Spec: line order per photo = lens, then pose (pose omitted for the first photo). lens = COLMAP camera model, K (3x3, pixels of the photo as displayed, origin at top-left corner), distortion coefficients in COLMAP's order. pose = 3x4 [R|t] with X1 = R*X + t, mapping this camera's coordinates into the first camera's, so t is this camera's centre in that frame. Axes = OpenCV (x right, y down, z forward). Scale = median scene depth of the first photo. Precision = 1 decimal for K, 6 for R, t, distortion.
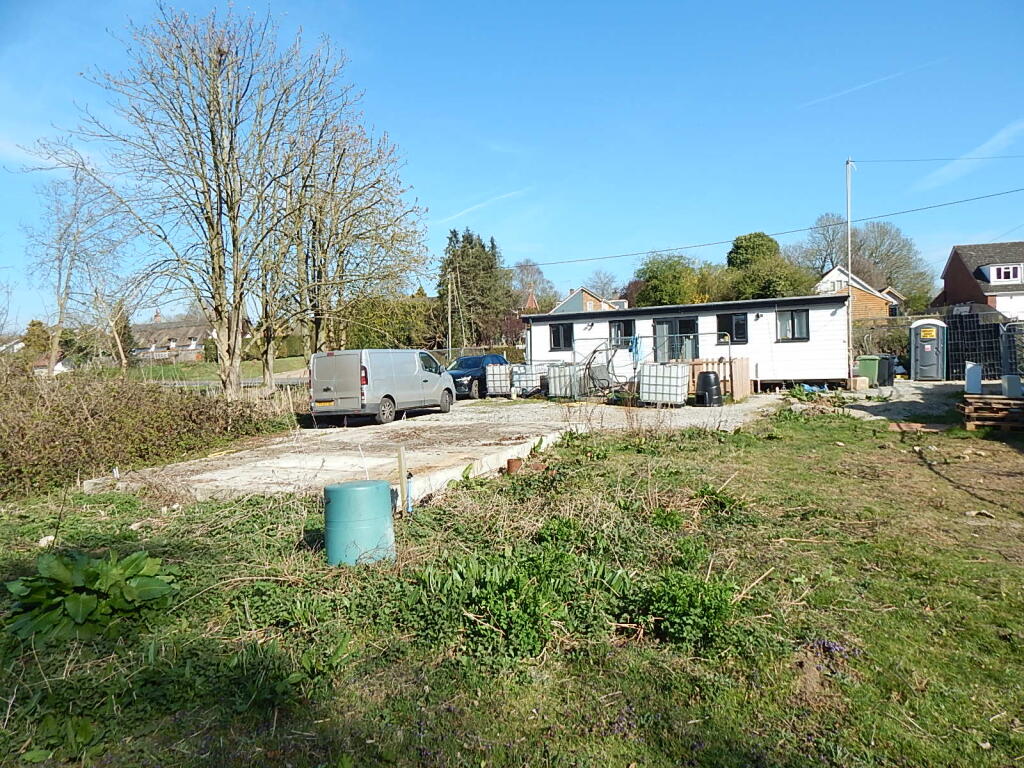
lens RADIAL K [[659.1, 0, 512.0], [0, 659.1, 384.0], [0, 0, 1]] dist [0.005989, -0.022901]
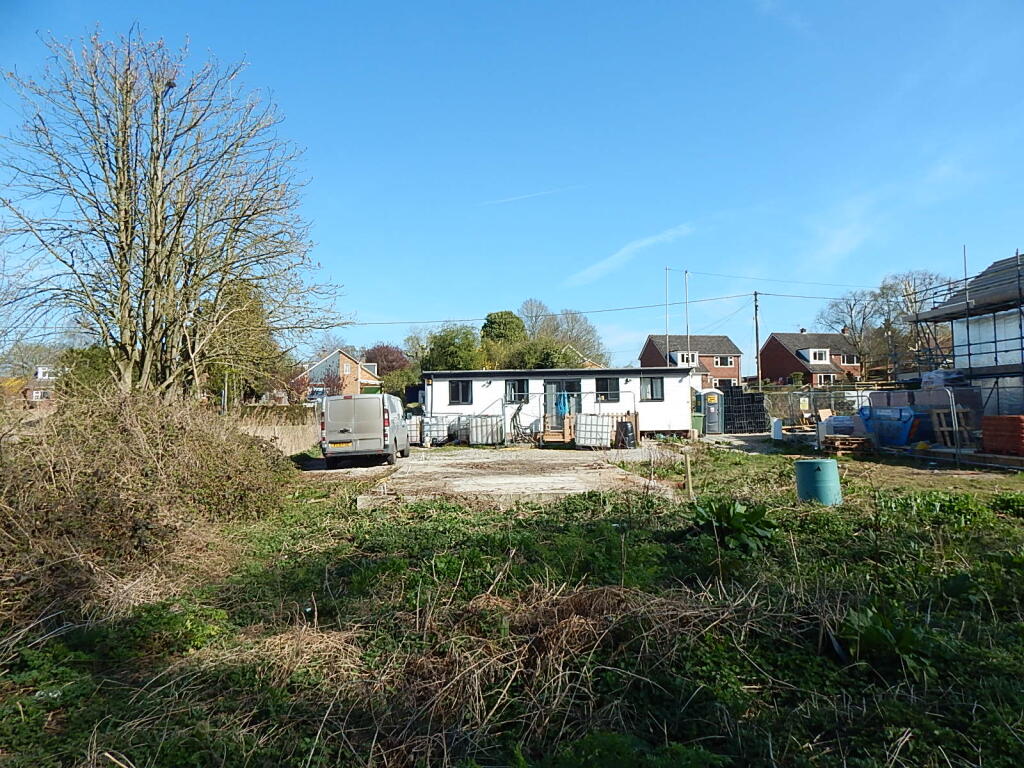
lens RADIAL K [[659.1, 0, 512.0], [0, 659.1, 384.0], [0, 0, 1]] dist [0.005989, -0.022901]
pose [[0.900008, 0.041084, 0.433933, -0.372694], [0.002091, 0.995130, -0.098554, 0.028022], [-0.435869, 0.089607, 0.895539, -0.040730]]
